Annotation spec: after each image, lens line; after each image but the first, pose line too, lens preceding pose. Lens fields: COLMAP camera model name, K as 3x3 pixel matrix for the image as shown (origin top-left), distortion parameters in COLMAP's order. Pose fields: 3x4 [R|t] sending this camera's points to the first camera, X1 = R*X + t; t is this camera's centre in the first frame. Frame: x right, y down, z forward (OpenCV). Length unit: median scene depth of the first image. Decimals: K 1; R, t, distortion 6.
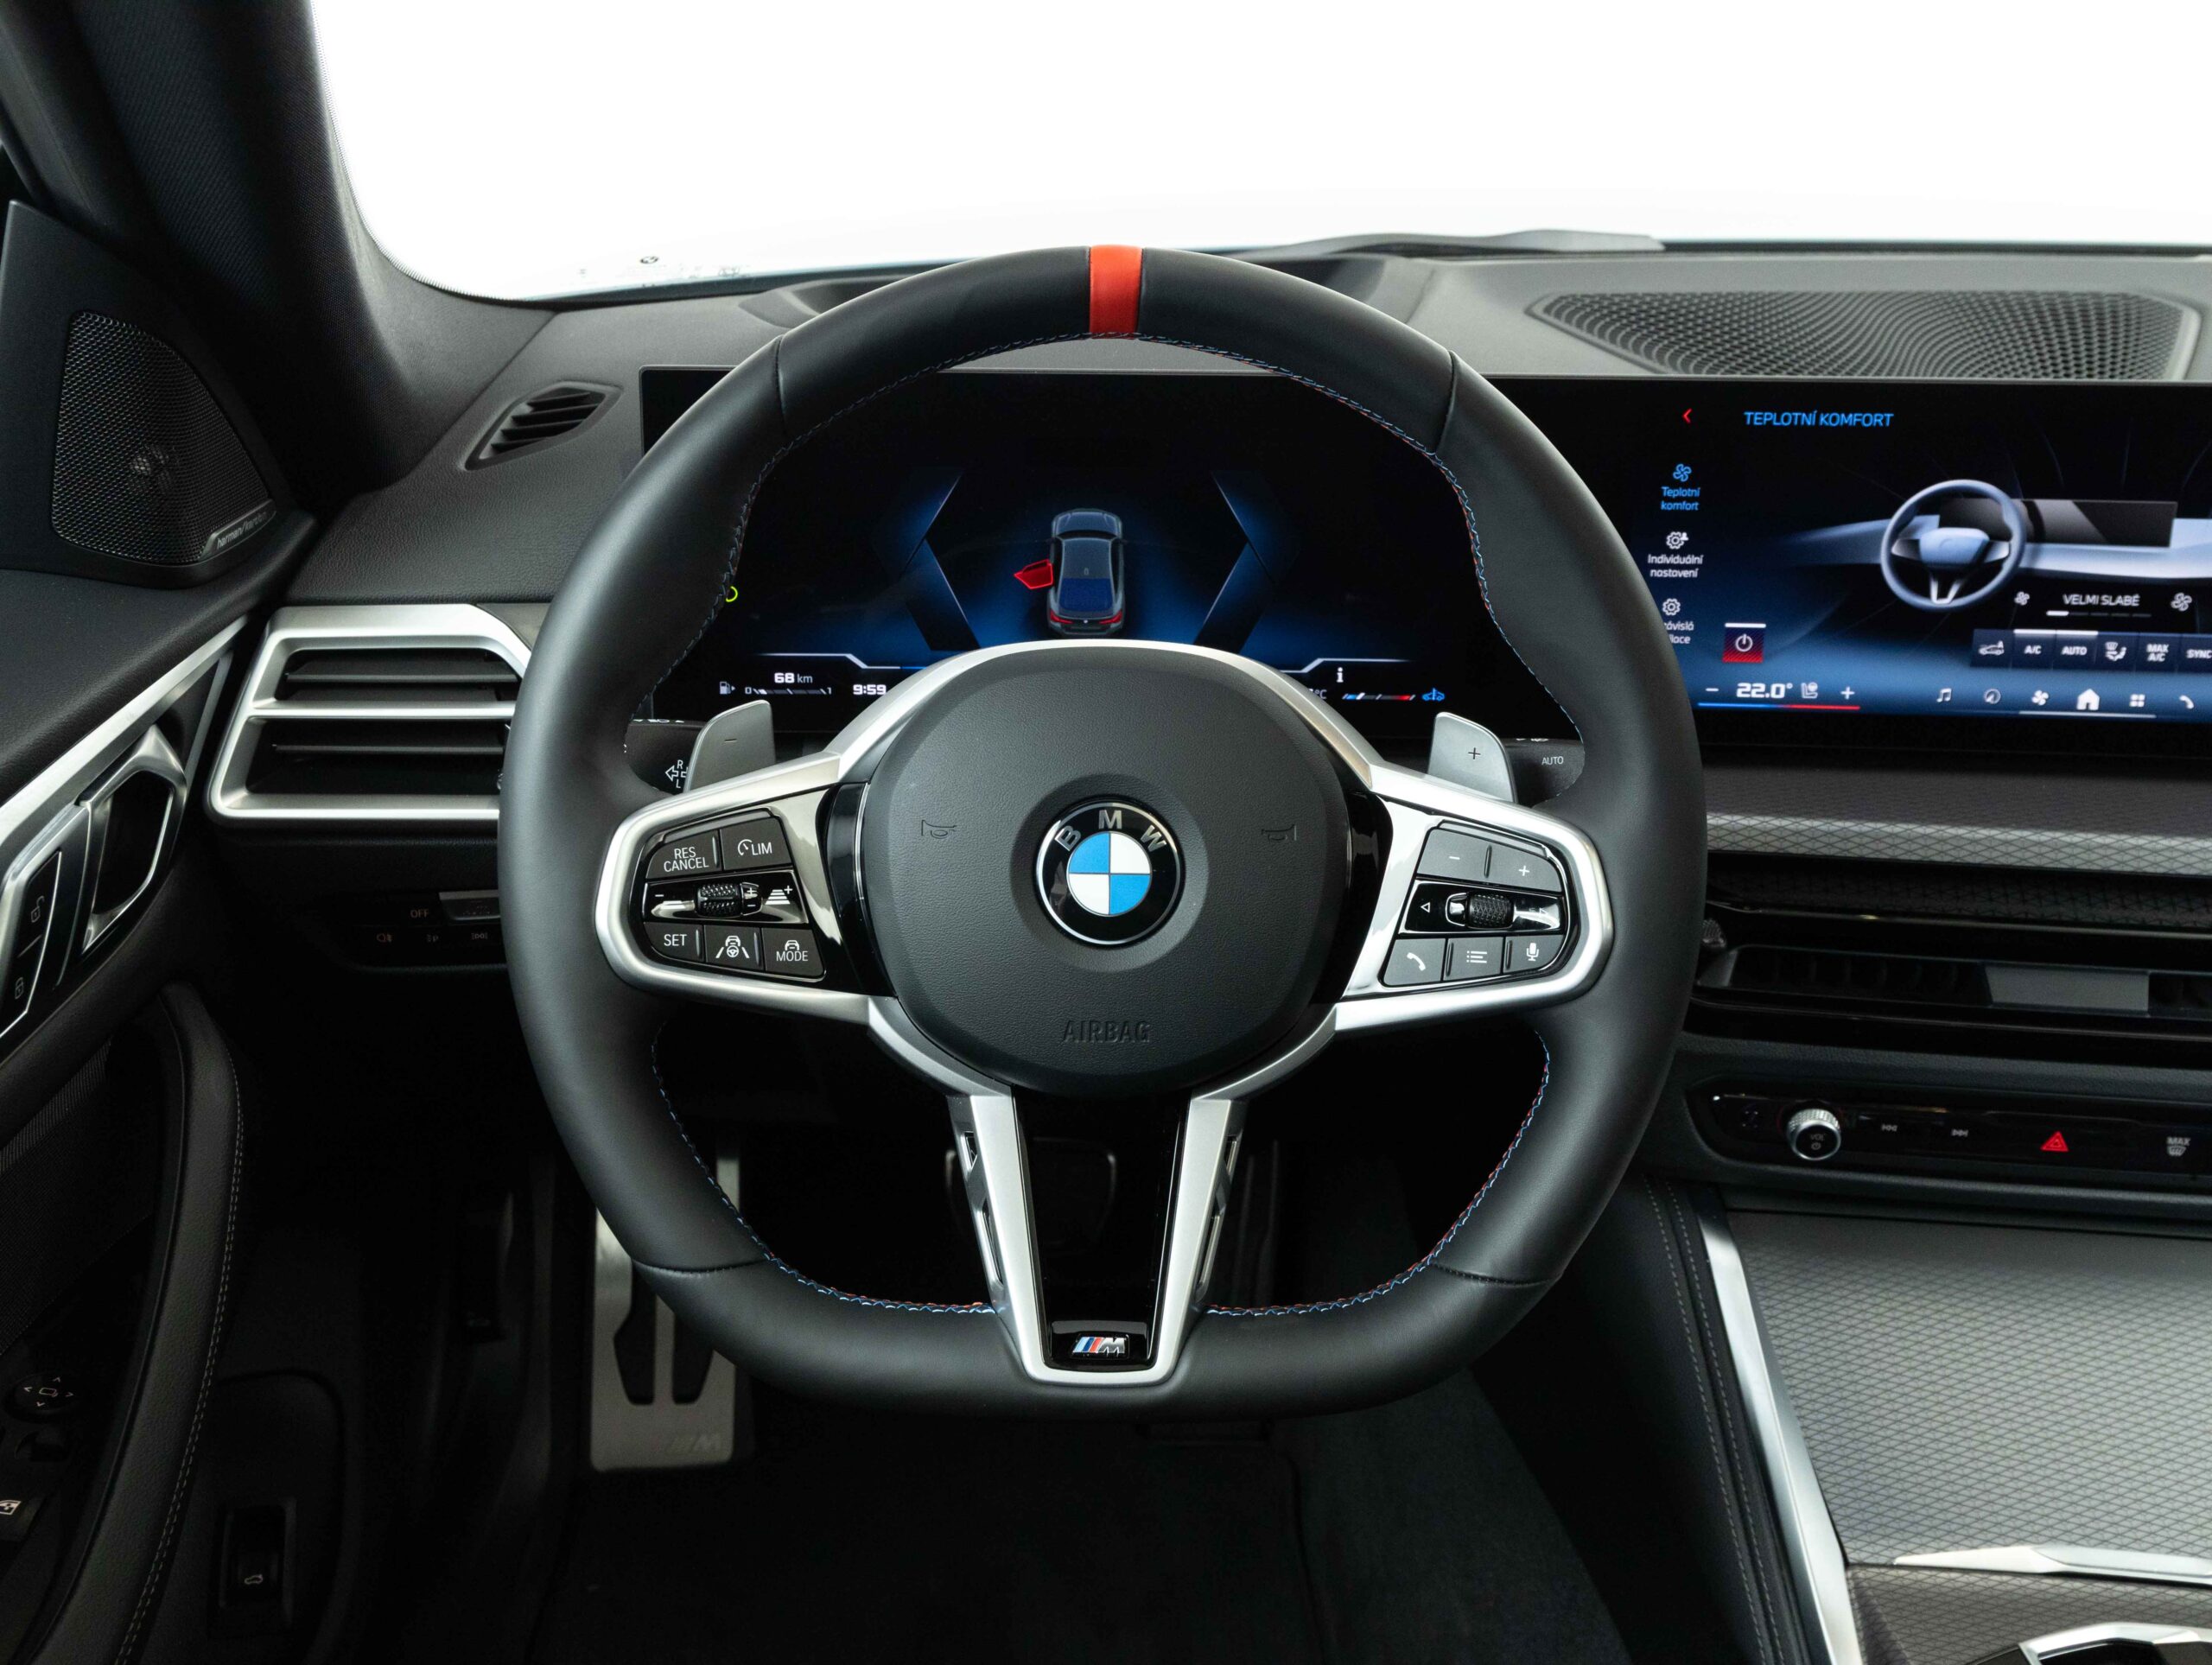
lens RADIAL K [[2095.6, 0, 1106.0], [0, 2095.6, 832.5], [0, 0, 1]] dist [0.018289, 0.015836]
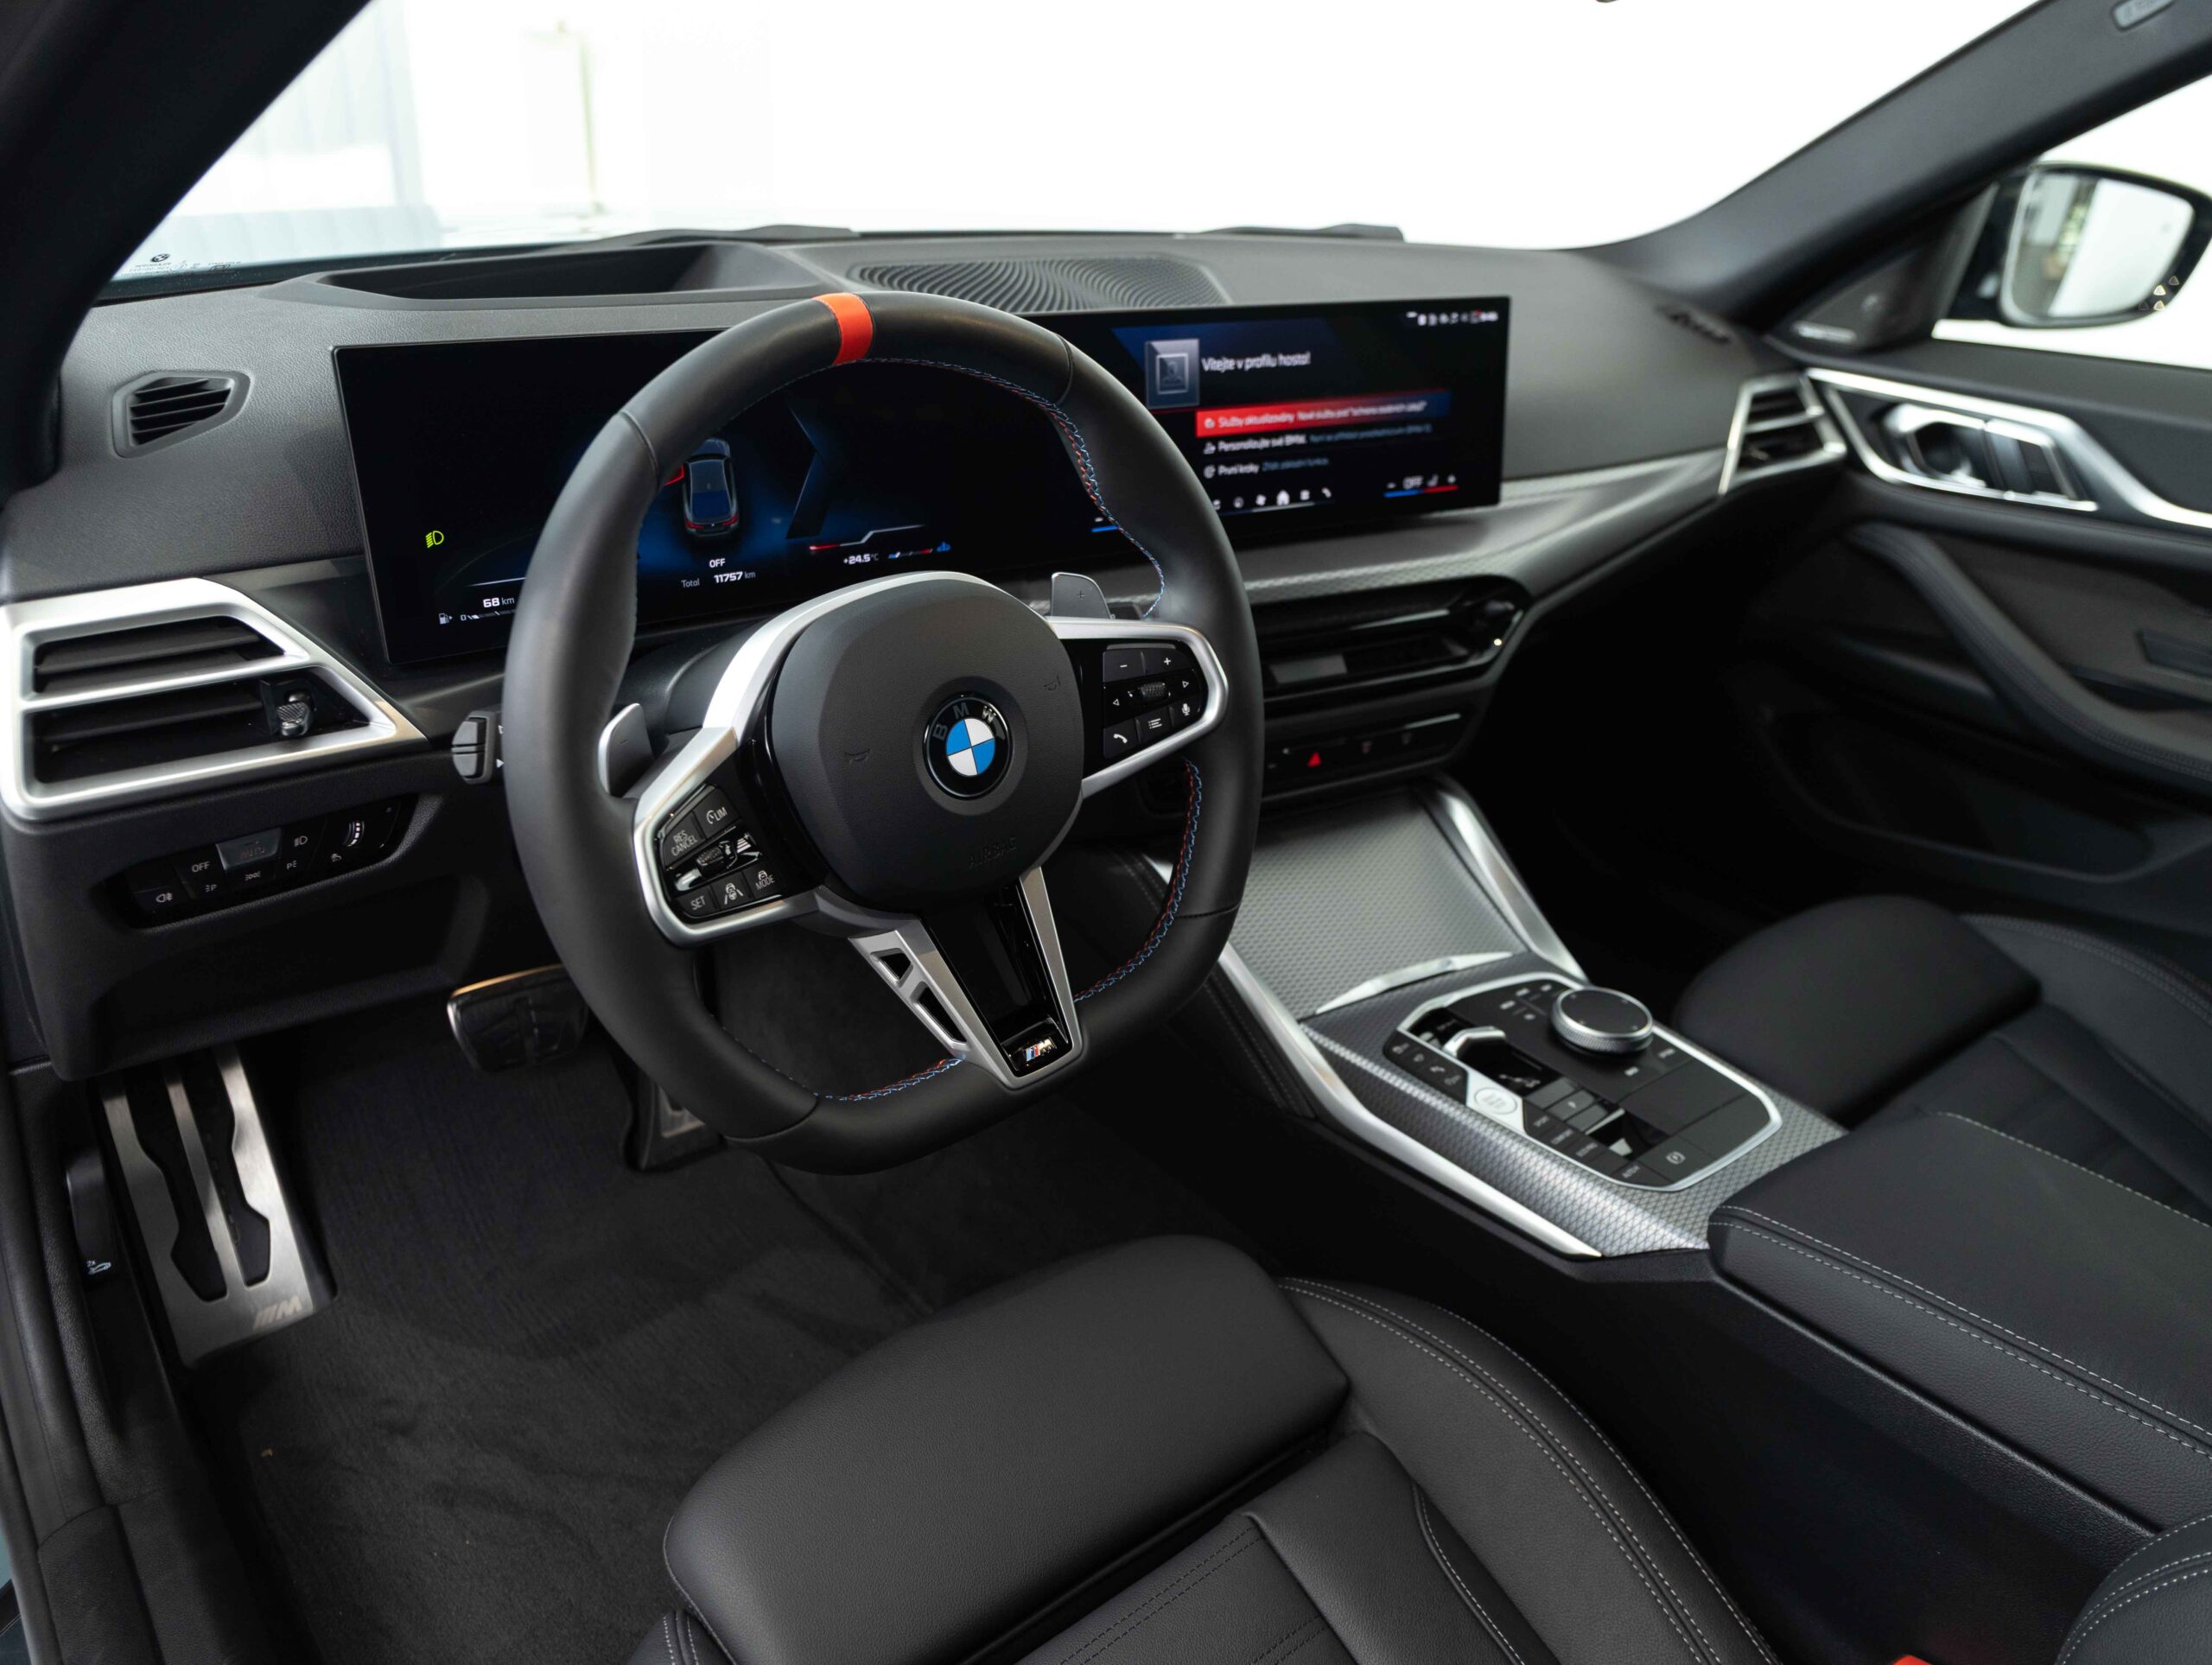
lens RADIAL K [[1553.3, 0, 1066.8], [0, 1553.3, 830.1], [0, 0, 1]] dist [-0.003855, 0.002839]
pose [[0.800032, -0.230926, 0.553734, -0.423097], [0.184654, 0.972930, 0.138958, -0.009643], [-0.570834, -0.008922, 0.821017, 0.079442]]
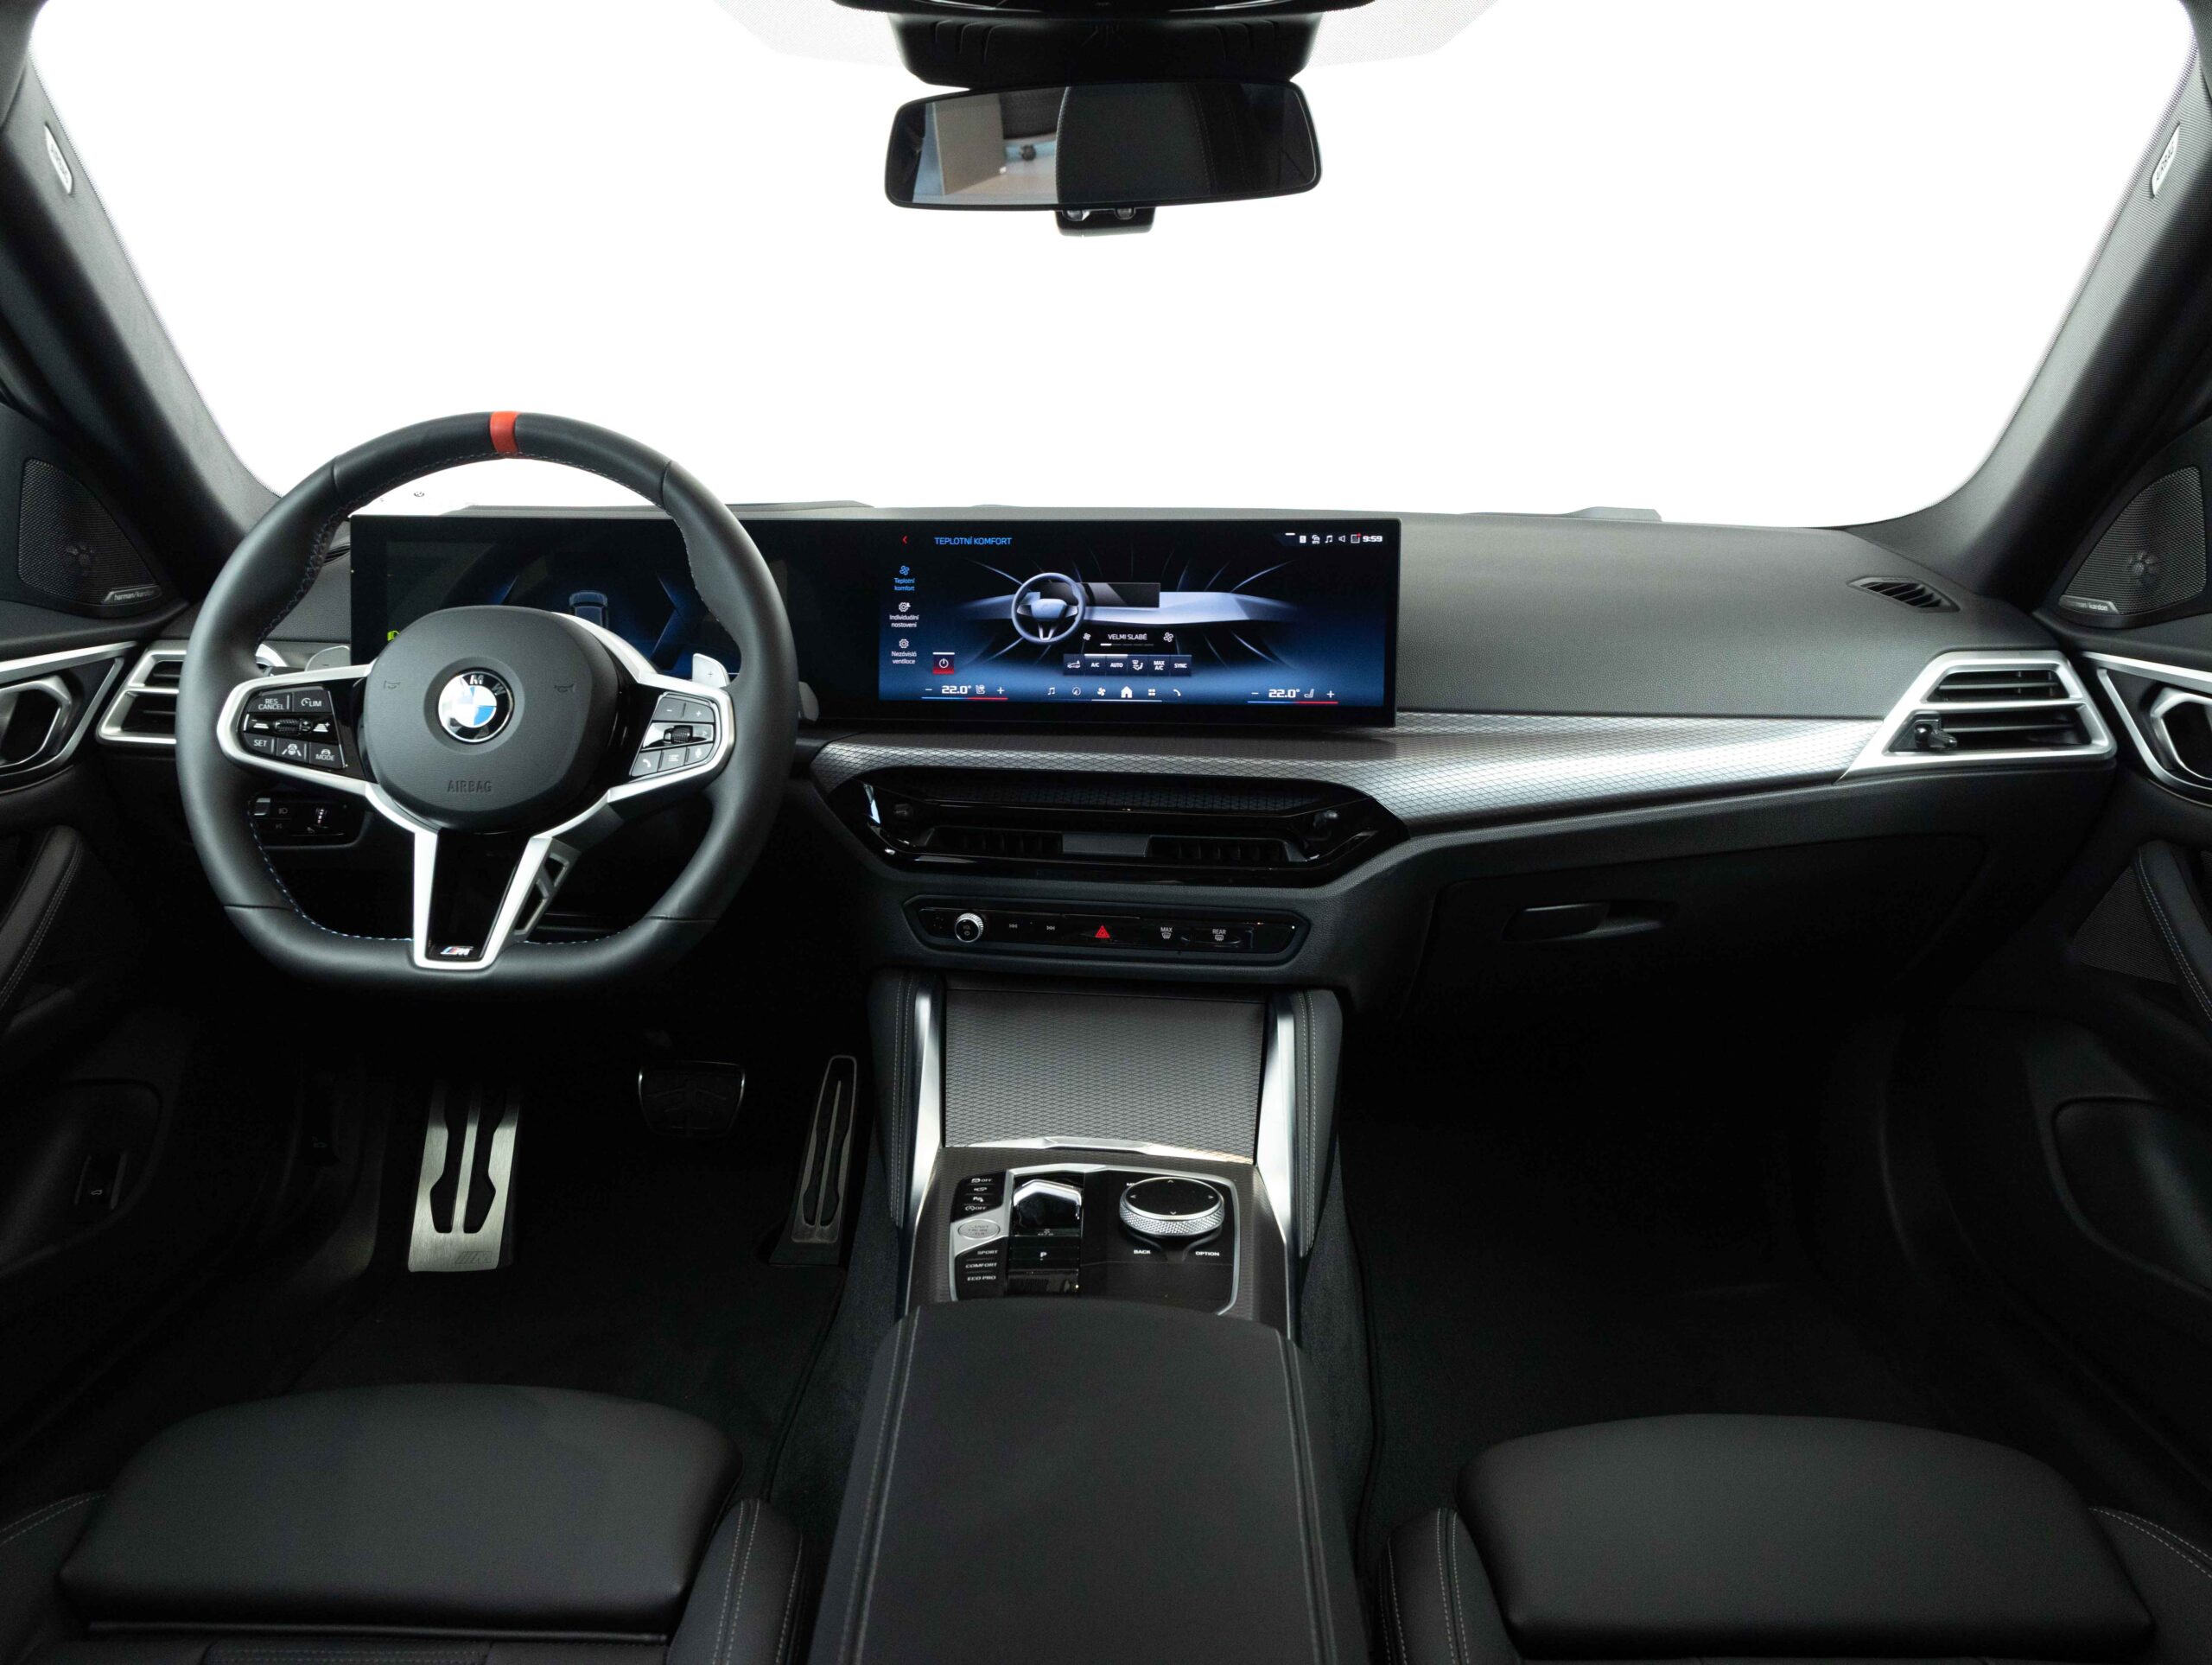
lens RADIAL K [[1611.4, 0, 1106.0], [0, 1611.4, 832.5], [0, 0, 1]] dist [-0.027932, 0.002922]
pose [[0.999704, 0.005727, -0.023636, 0.487406], [-0.009845, 0.983984, -0.177982, 0.306640], [0.022238, 0.178162, 0.983750, -0.349037]]
